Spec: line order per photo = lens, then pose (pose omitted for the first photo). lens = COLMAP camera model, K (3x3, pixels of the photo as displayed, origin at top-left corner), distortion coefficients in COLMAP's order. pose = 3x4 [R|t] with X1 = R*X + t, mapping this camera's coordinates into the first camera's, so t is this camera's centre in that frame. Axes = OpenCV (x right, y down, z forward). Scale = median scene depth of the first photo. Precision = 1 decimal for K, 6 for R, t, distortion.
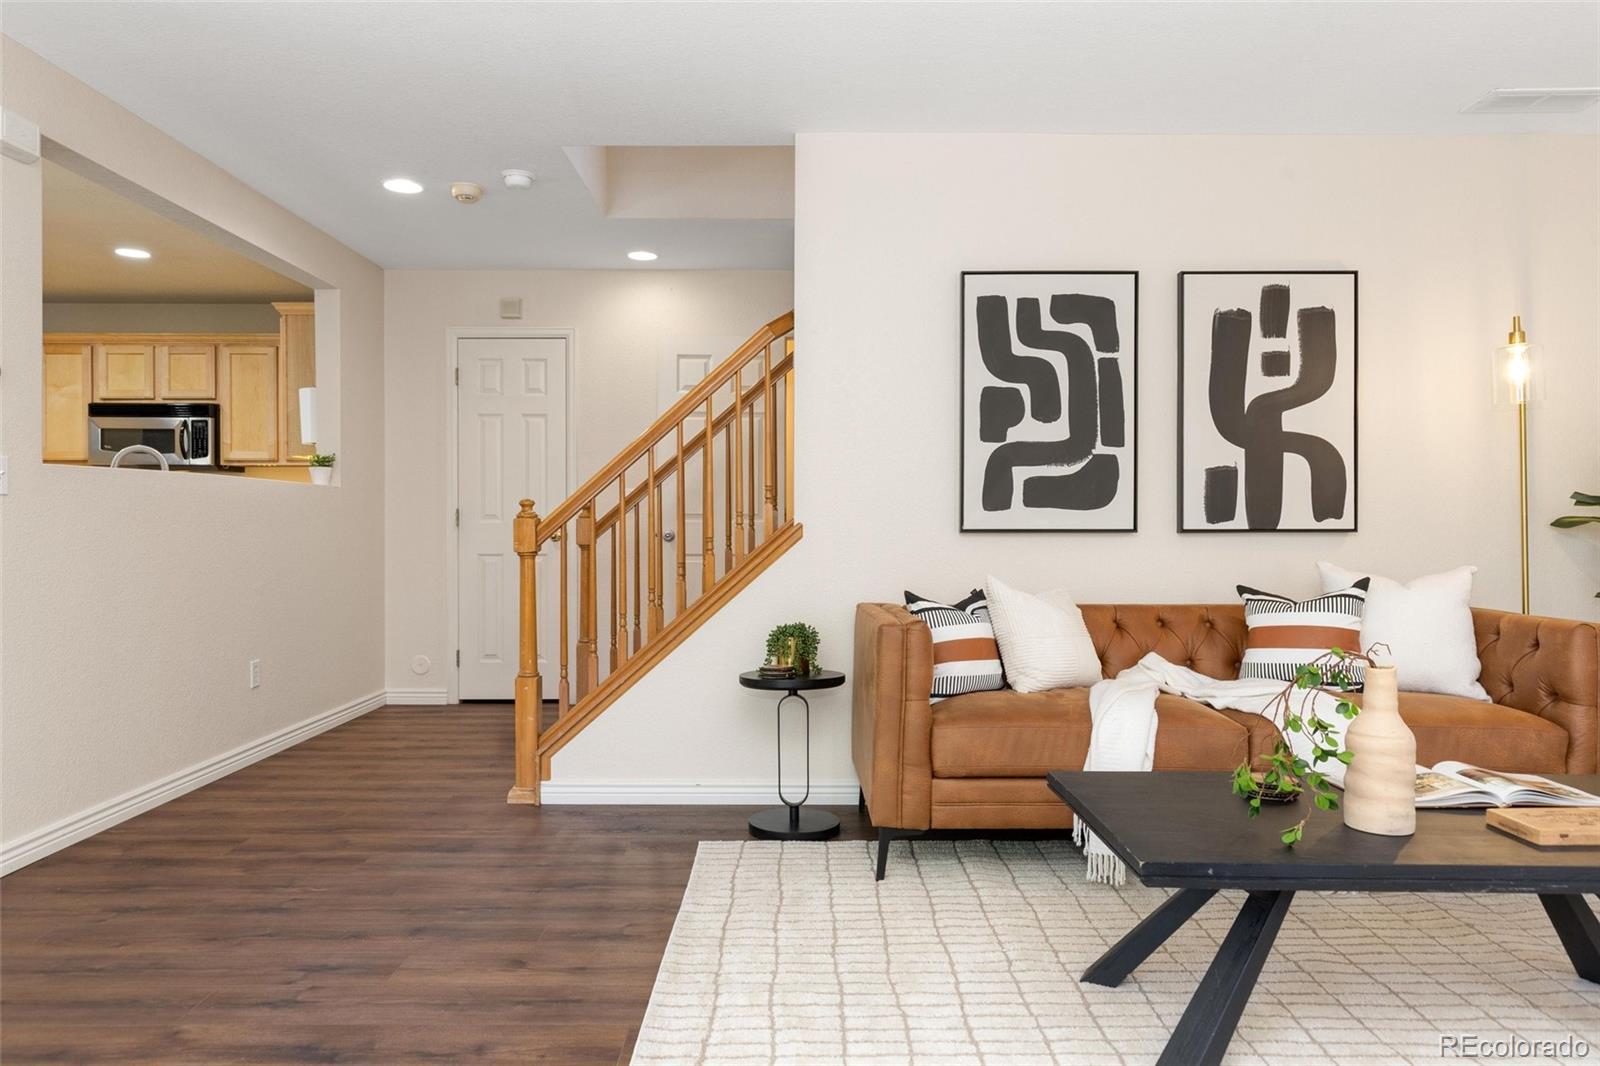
lens RADIAL K [[1052.4, 0, 796.5], [0, 1052.4, 522.3], [0, 0, 1]] dist [0.010875, 0.001774]
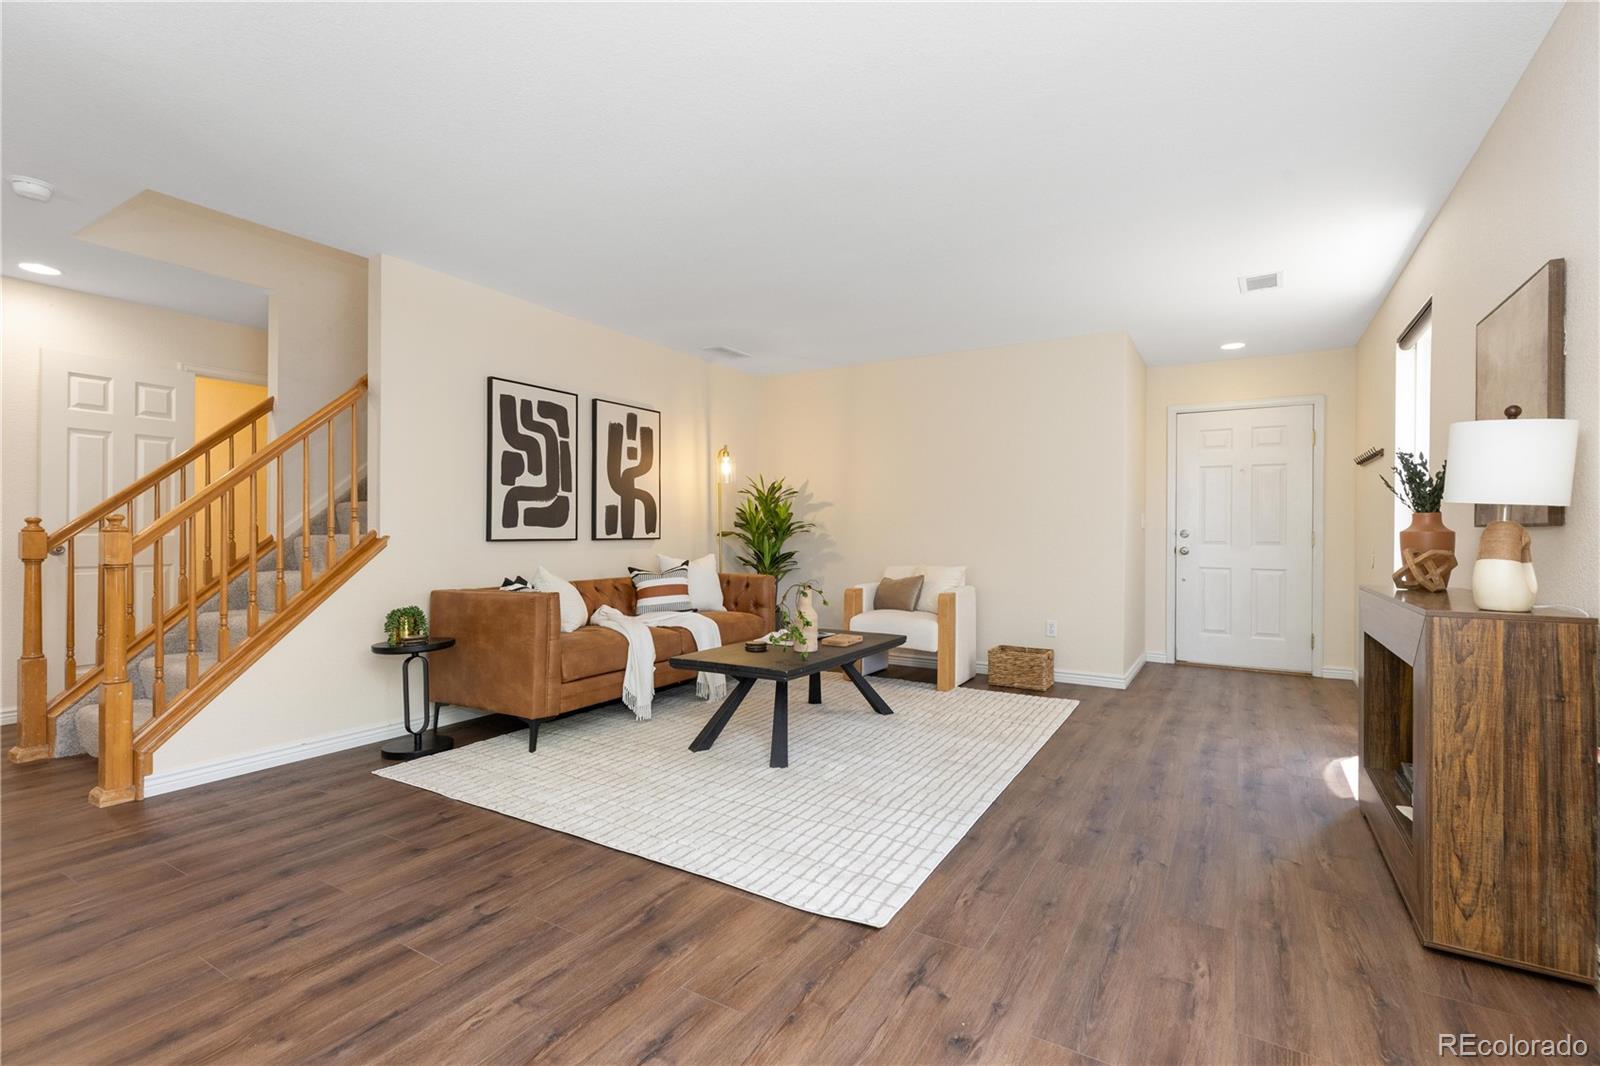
lens RADIAL K [[733.4, 0, 792.3], [0, 733.4, 528.8], [0, 0, 1]] dist [0.011613, -0.000469]
pose [[0.523270, 0.004177, 0.852157, -0.545889], [0.001226, 0.999983, -0.005655, -0.002850], [-0.852166, 0.004004, 0.523256, 0.038691]]
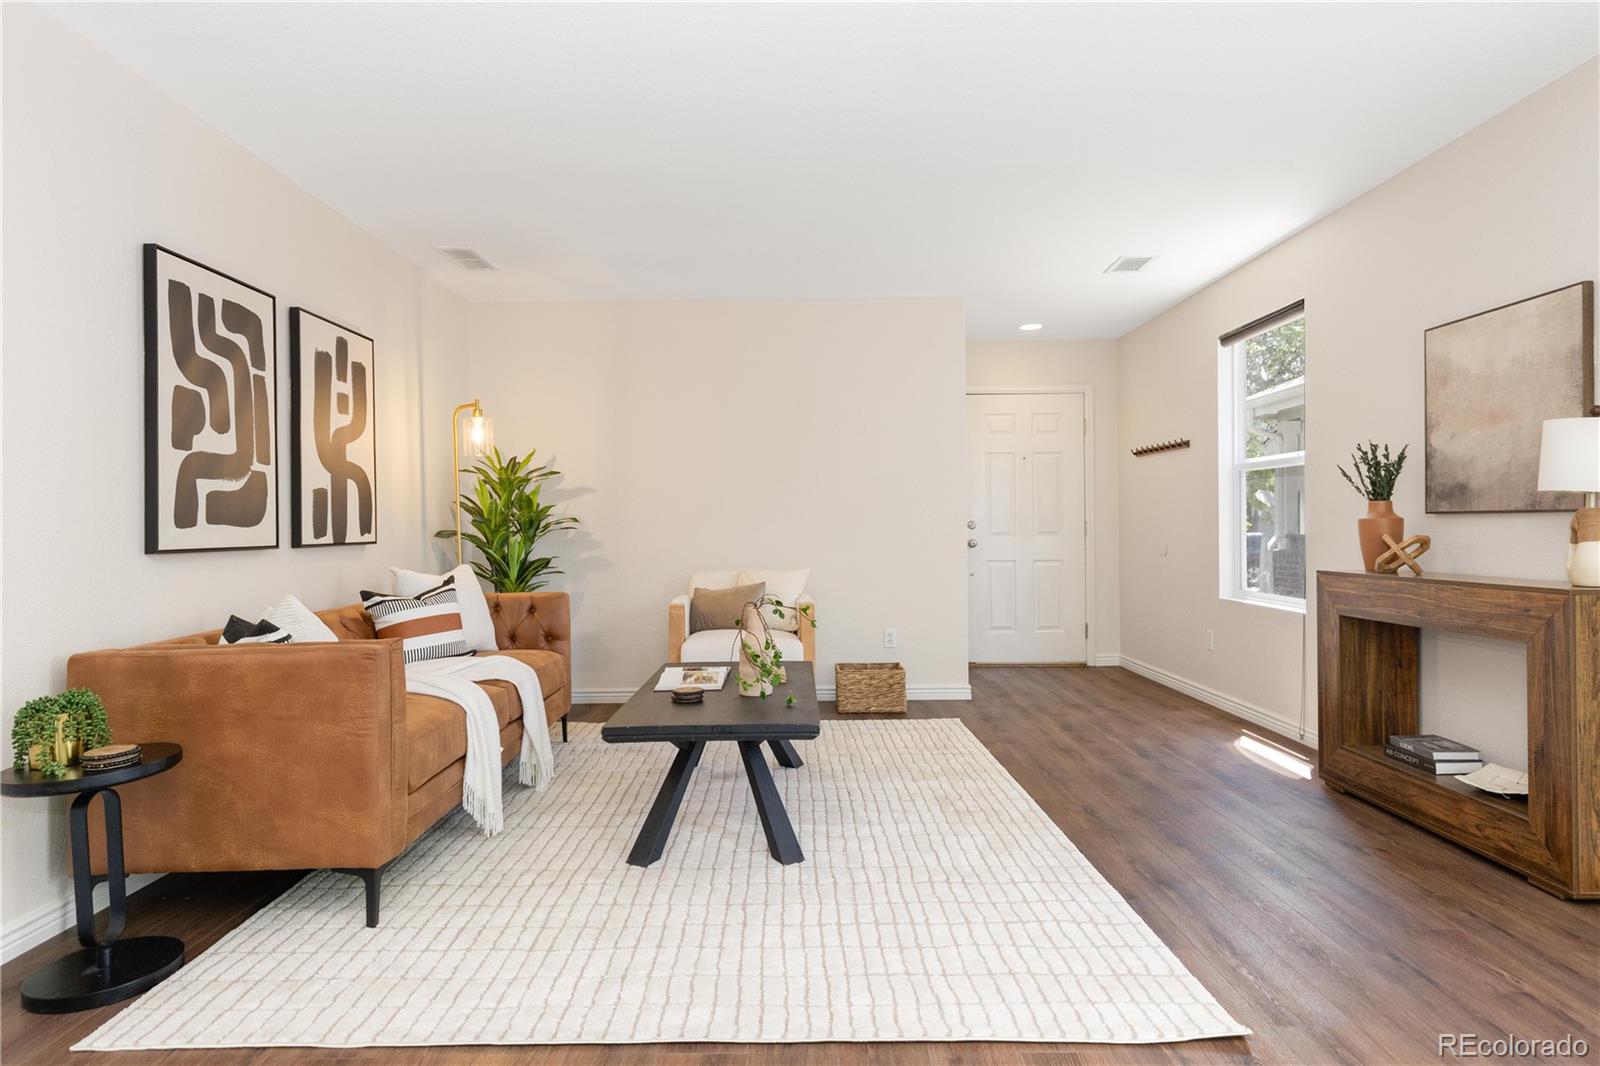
lens RADIAL K [[914.0, 0, 792.9], [0, 914.0, 525.0], [0, 0, 1]] dist [0.010553, 0.000189]
pose [[0.006021, -0.000774, 0.999982, -0.573057], [0.015438, 0.999881, 0.000681, -0.006662], [-0.999863, 0.015434, 0.006032, 0.489817]]
